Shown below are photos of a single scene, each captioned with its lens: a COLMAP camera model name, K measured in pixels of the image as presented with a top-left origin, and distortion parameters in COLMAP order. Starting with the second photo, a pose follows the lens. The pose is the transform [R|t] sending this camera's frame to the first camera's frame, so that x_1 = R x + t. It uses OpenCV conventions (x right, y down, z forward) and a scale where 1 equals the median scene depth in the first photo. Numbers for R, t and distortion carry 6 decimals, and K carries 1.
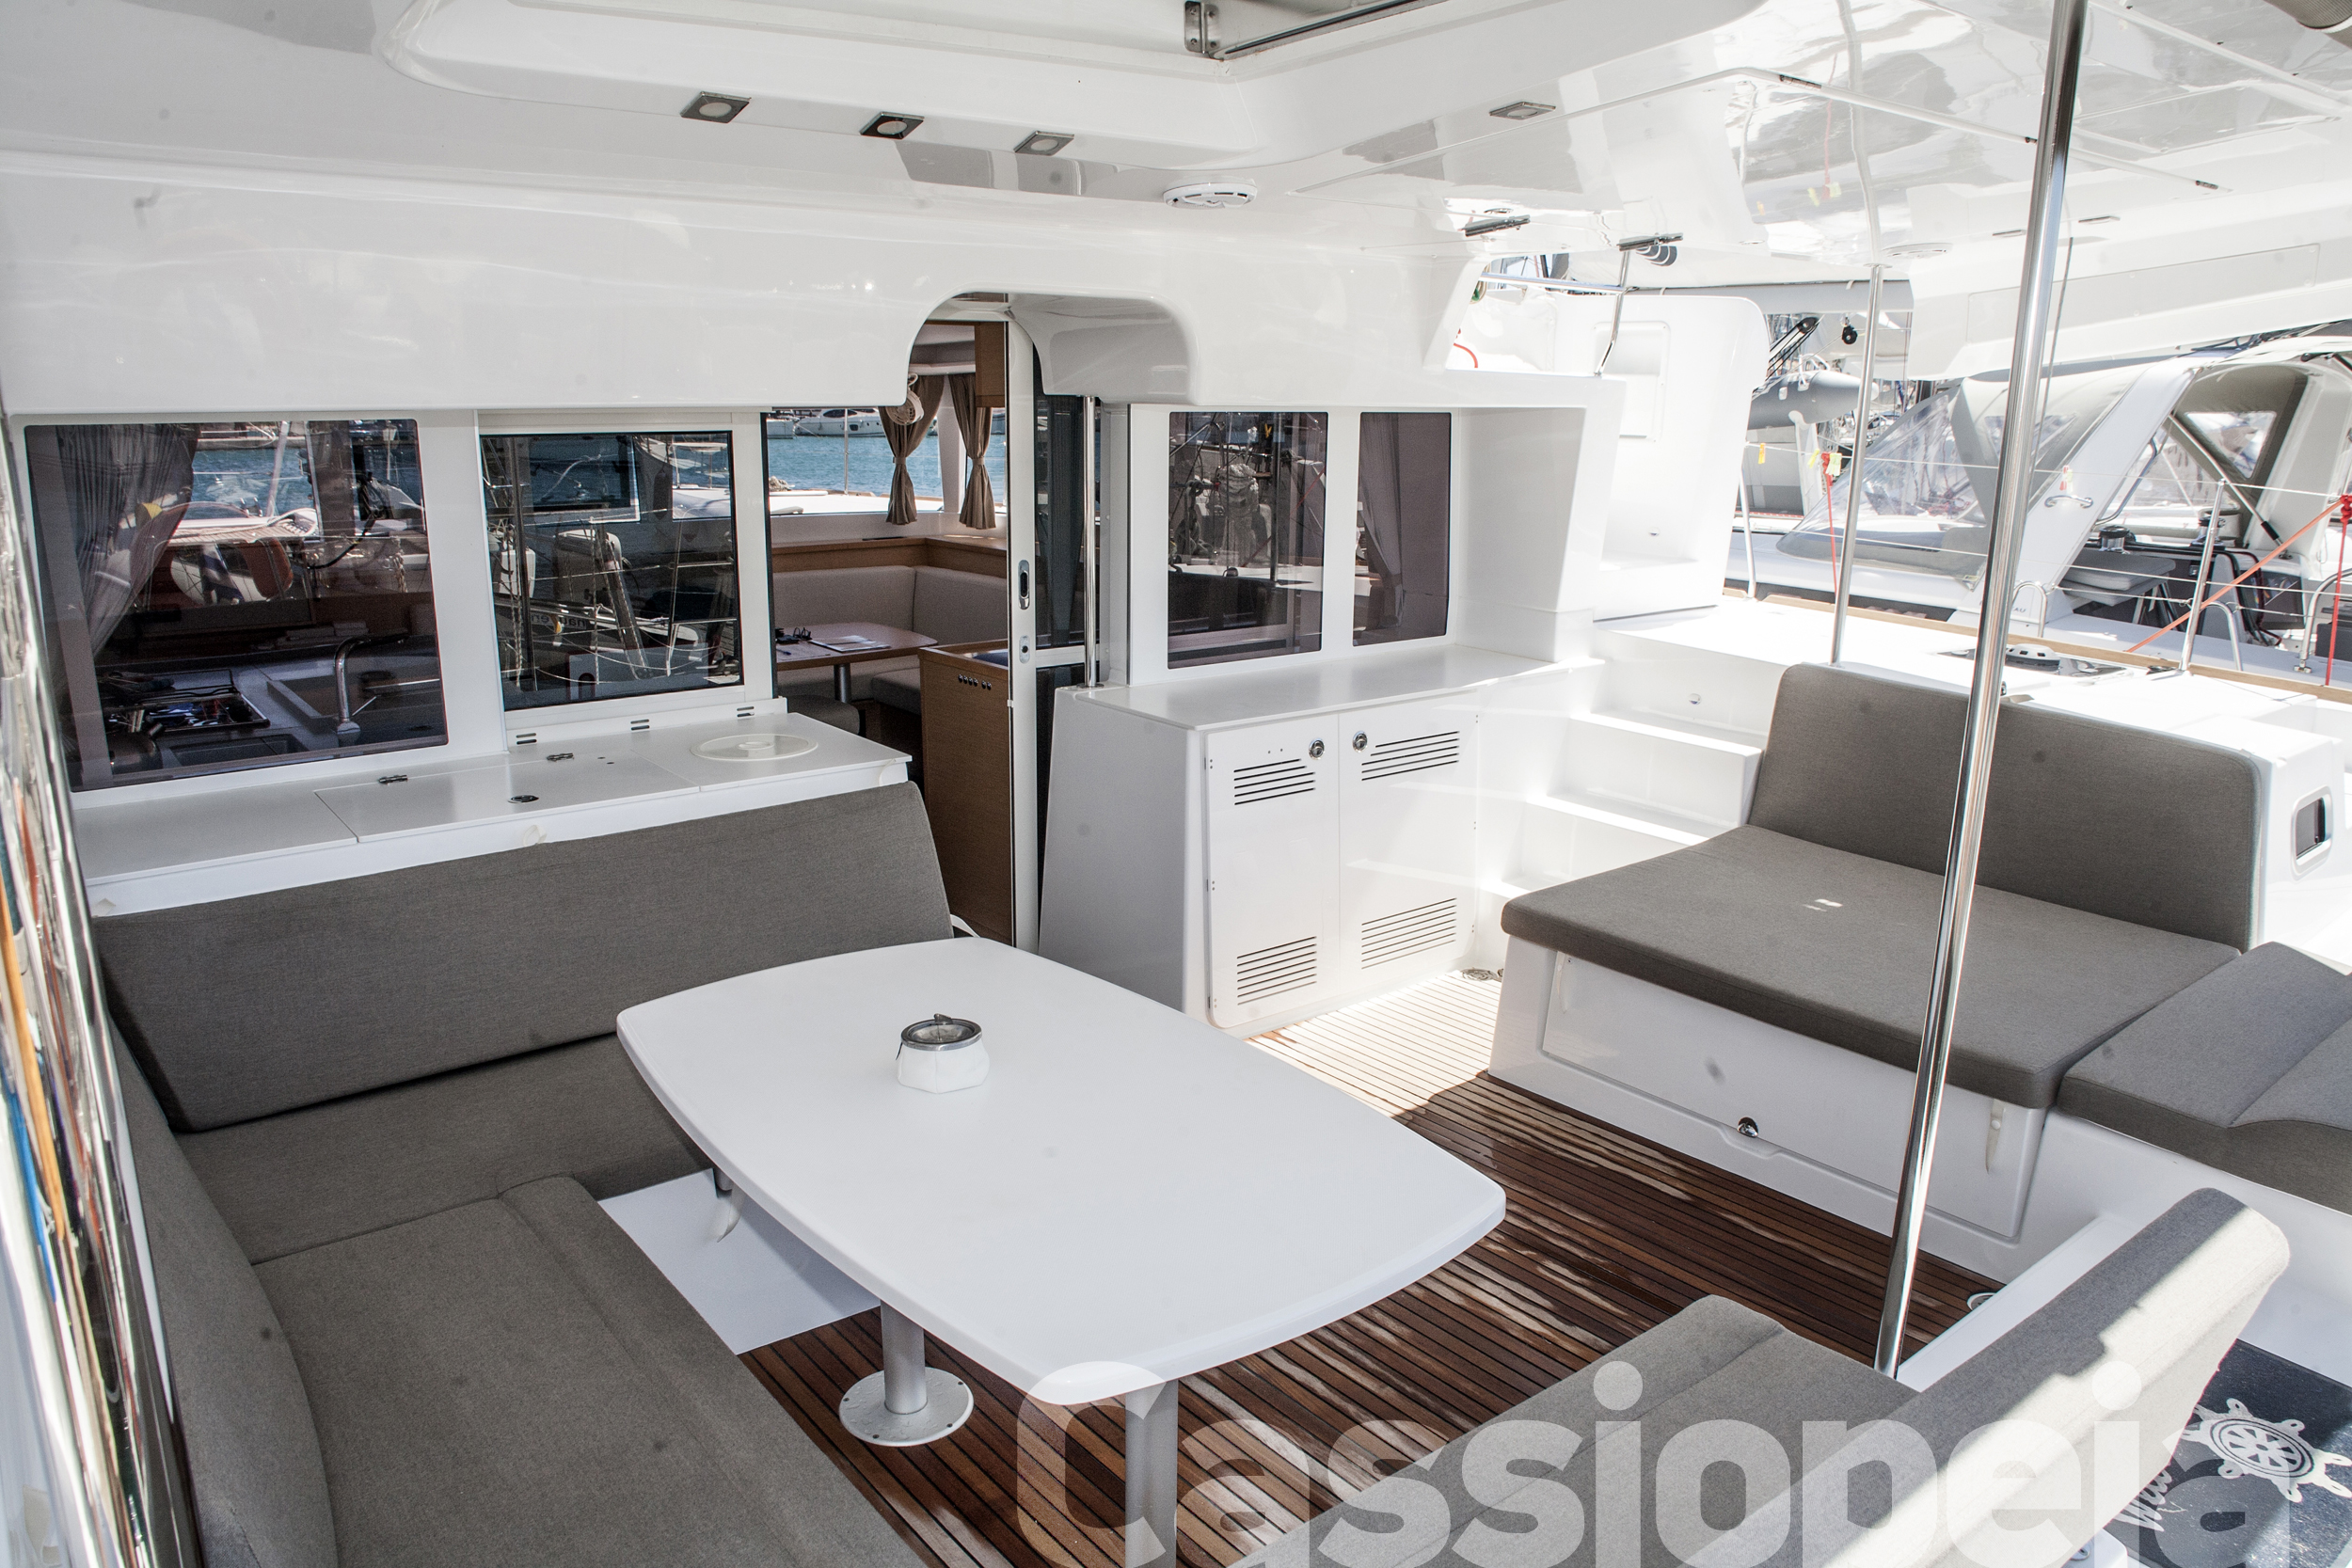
lens RADIAL K [[1601.9, 0, 1177.4], [0, 1601.9, 793.4], [0, 0, 1]] dist [-0.096764, 0.065721]
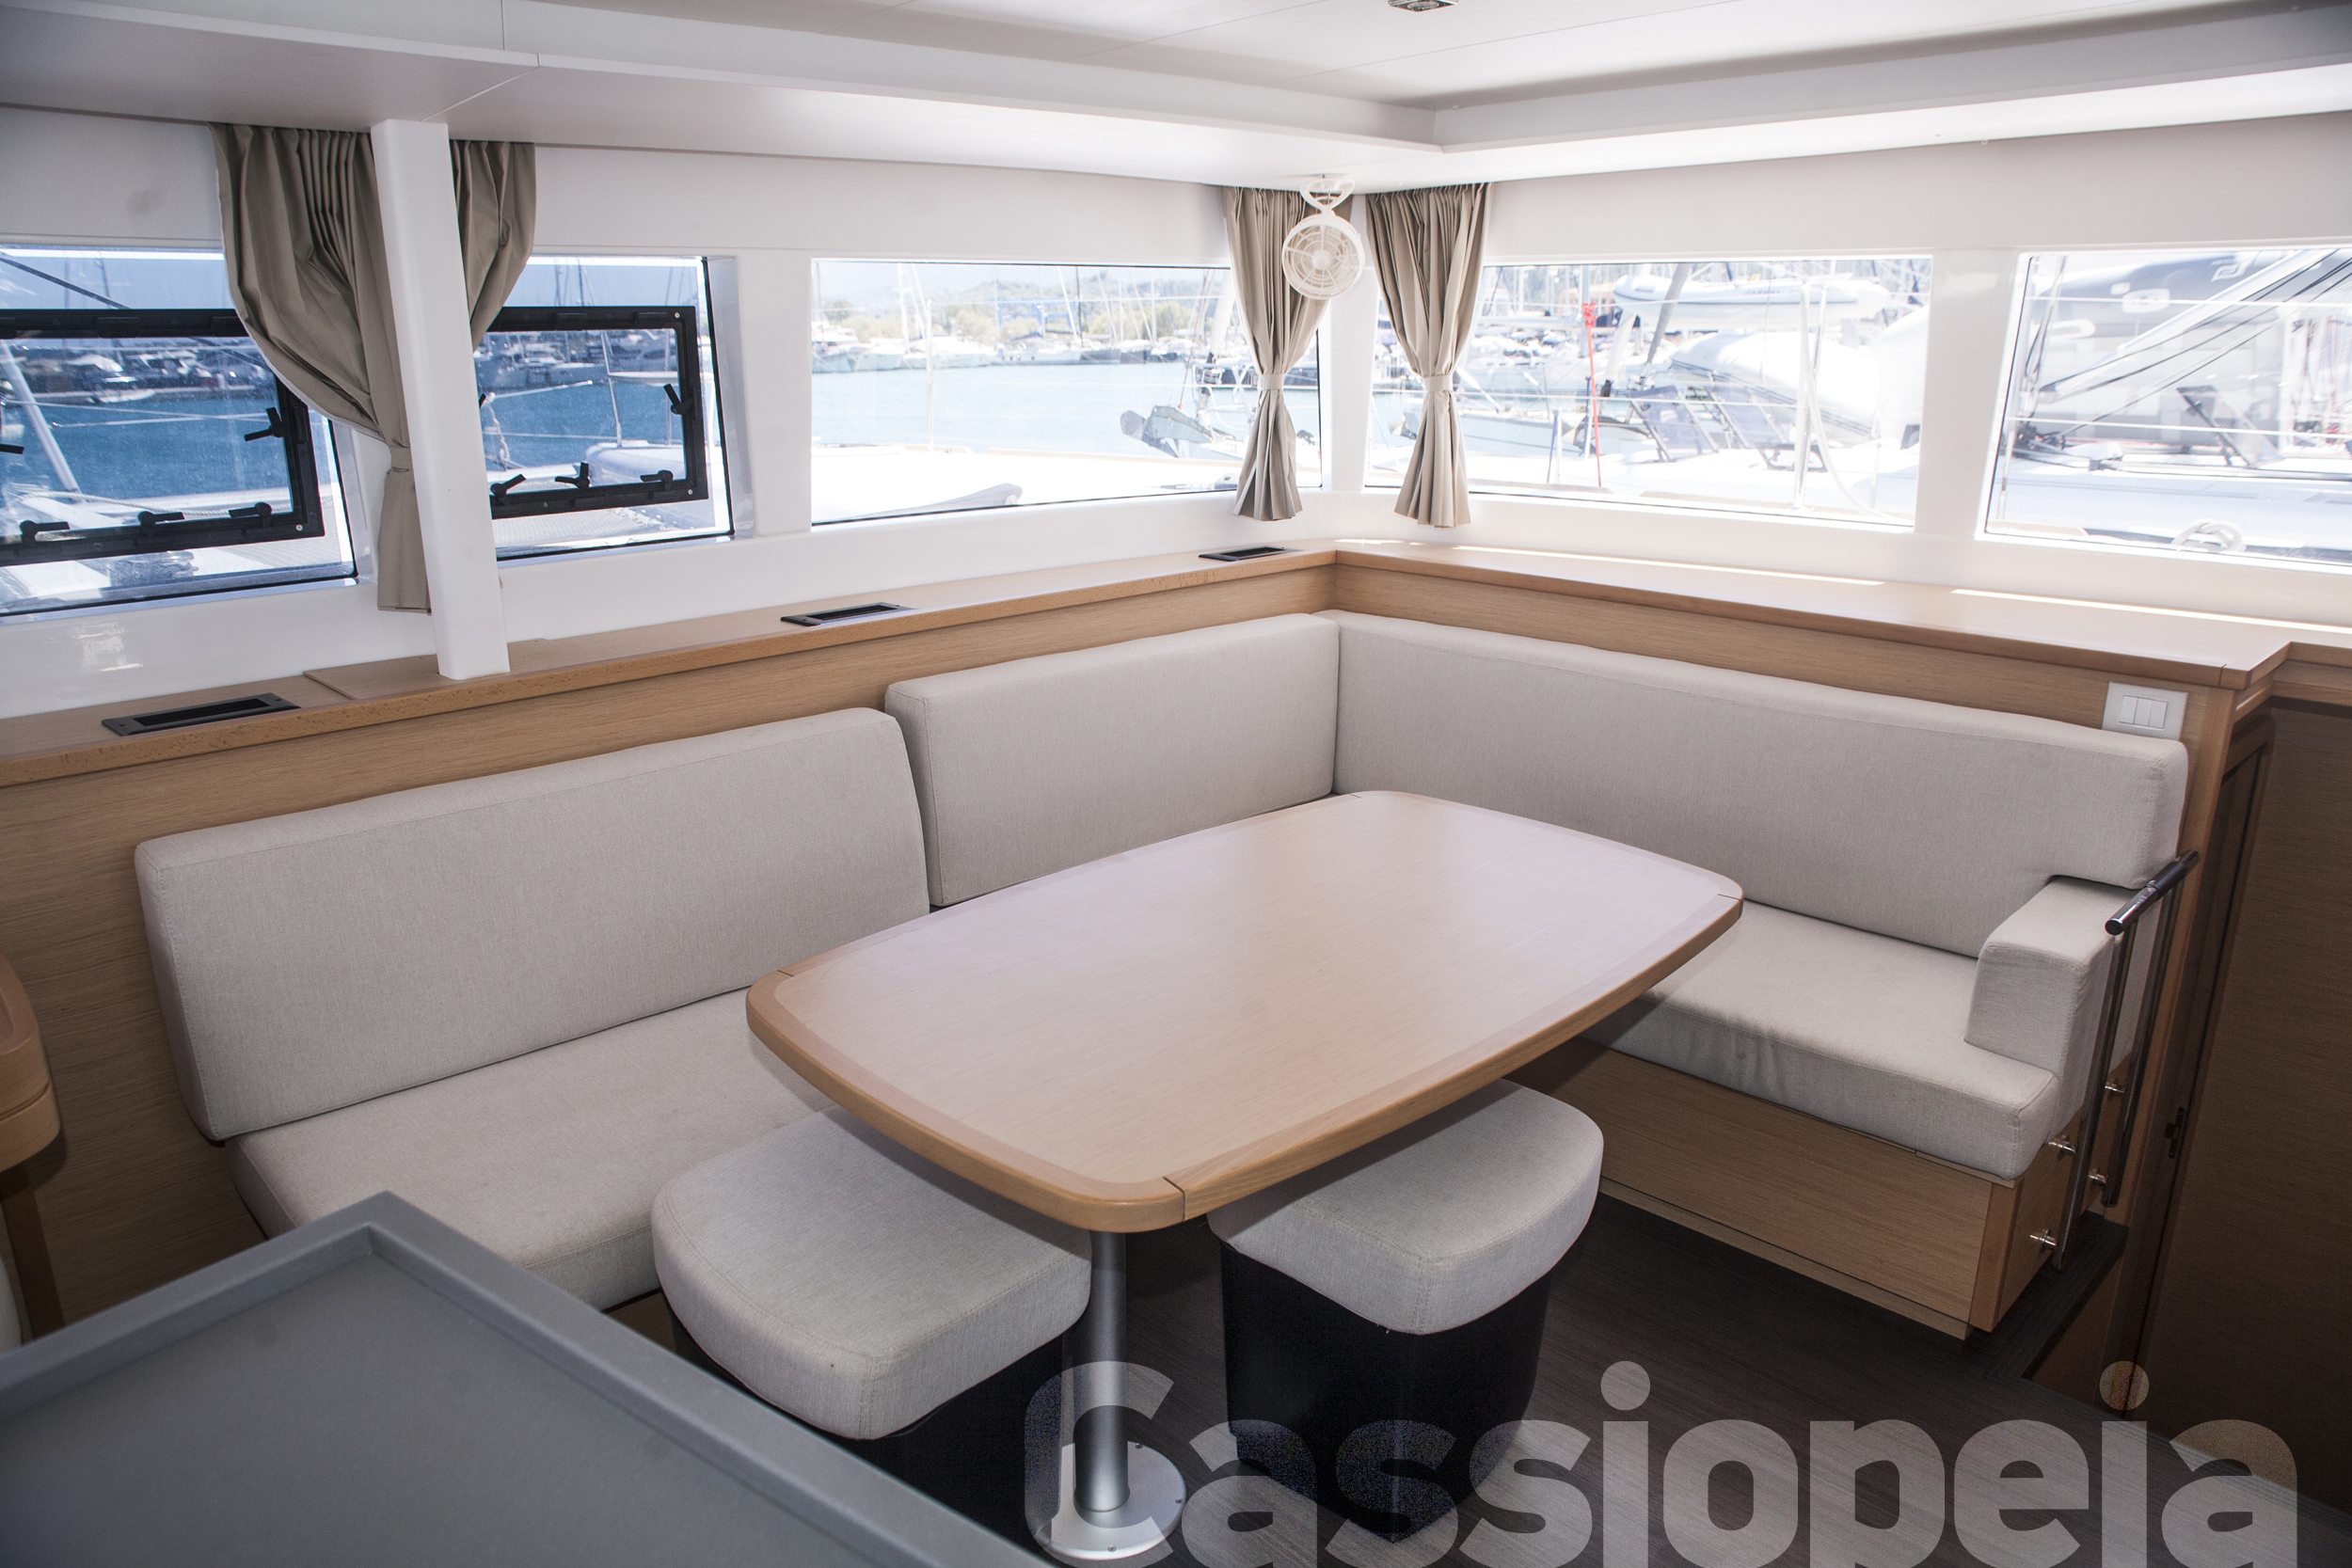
lens RADIAL K [[1601.9, 0, 1177.4], [0, 1601.9, 793.4], [0, 0, 1]] dist [-0.096764, 0.065721]
pose [[0.993778, -0.044389, 0.102154, -0.405271], [0.040943, 0.998528, 0.035587, -0.172596], [-0.103583, -0.031183, 0.994132, 0.864677]]
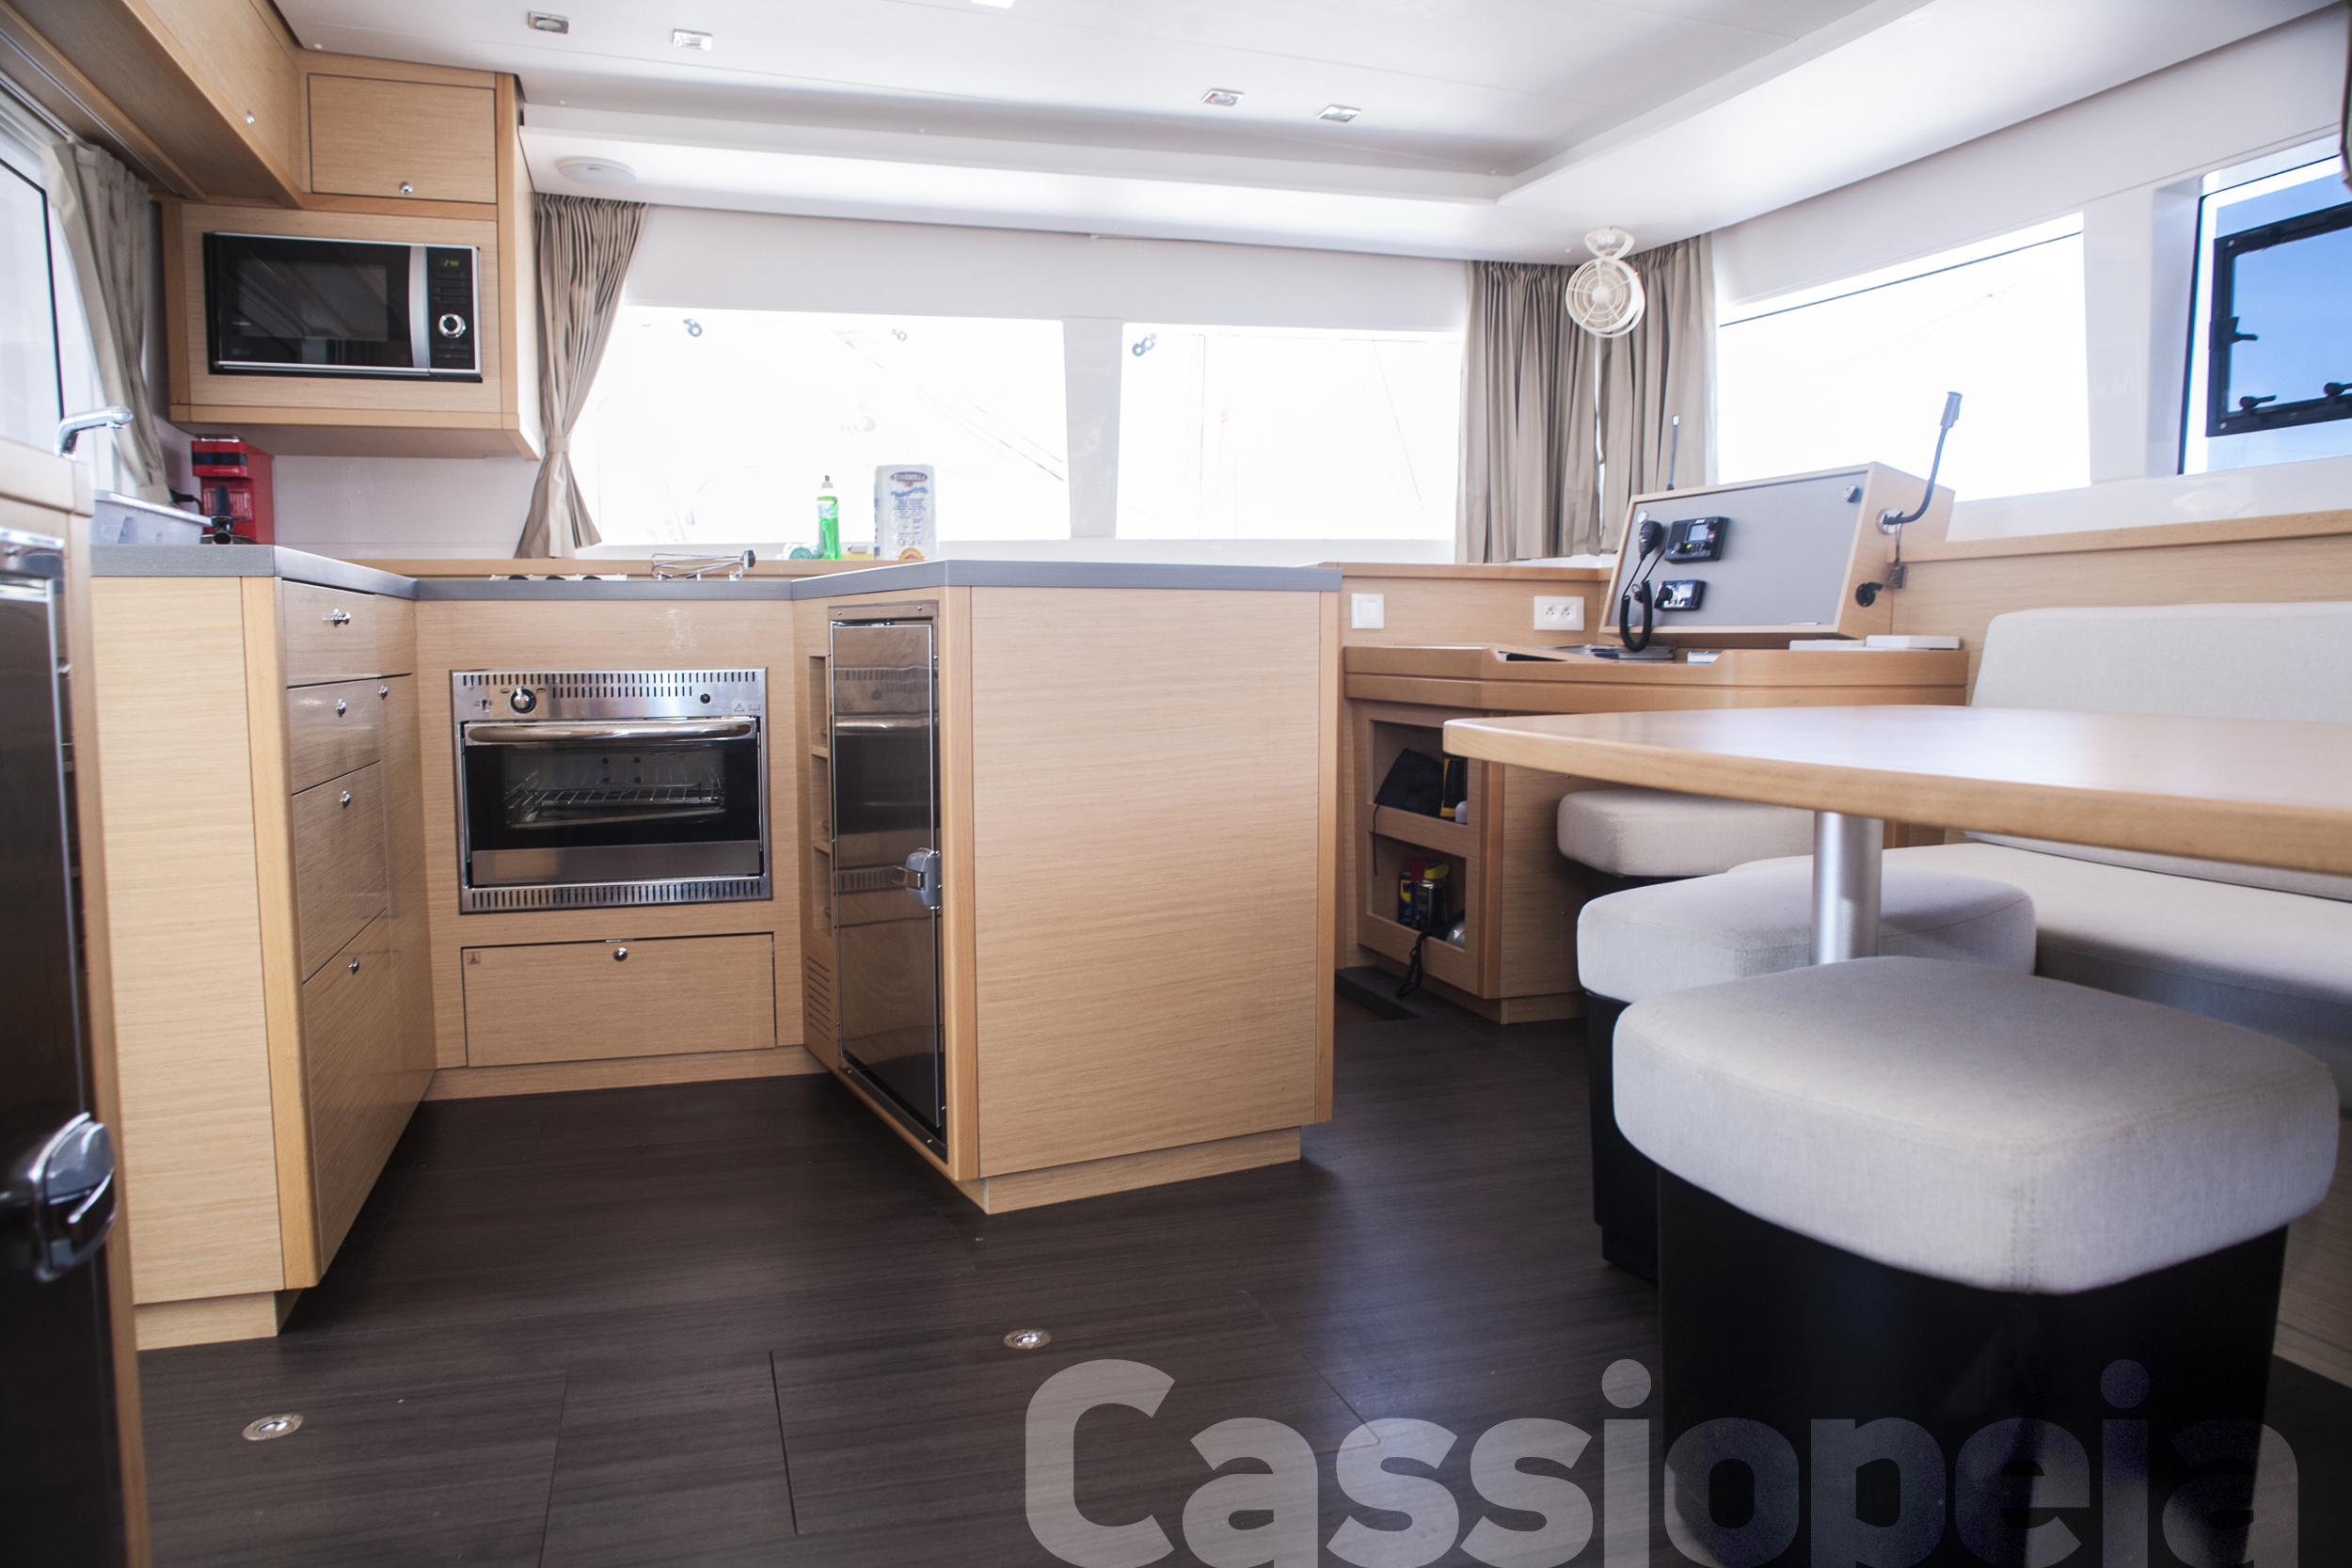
lens RADIAL K [[1601.9, 0, 1177.4], [0, 1601.9, 793.4], [0, 0, 1]] dist [-0.096764, 0.065721]
pose [[-0.363576, 0.077670, -0.928321, -0.027201], [-0.231313, 0.957782, 0.170729, -0.120558], [0.902390, 0.276805, -0.330260, 1.228076]]
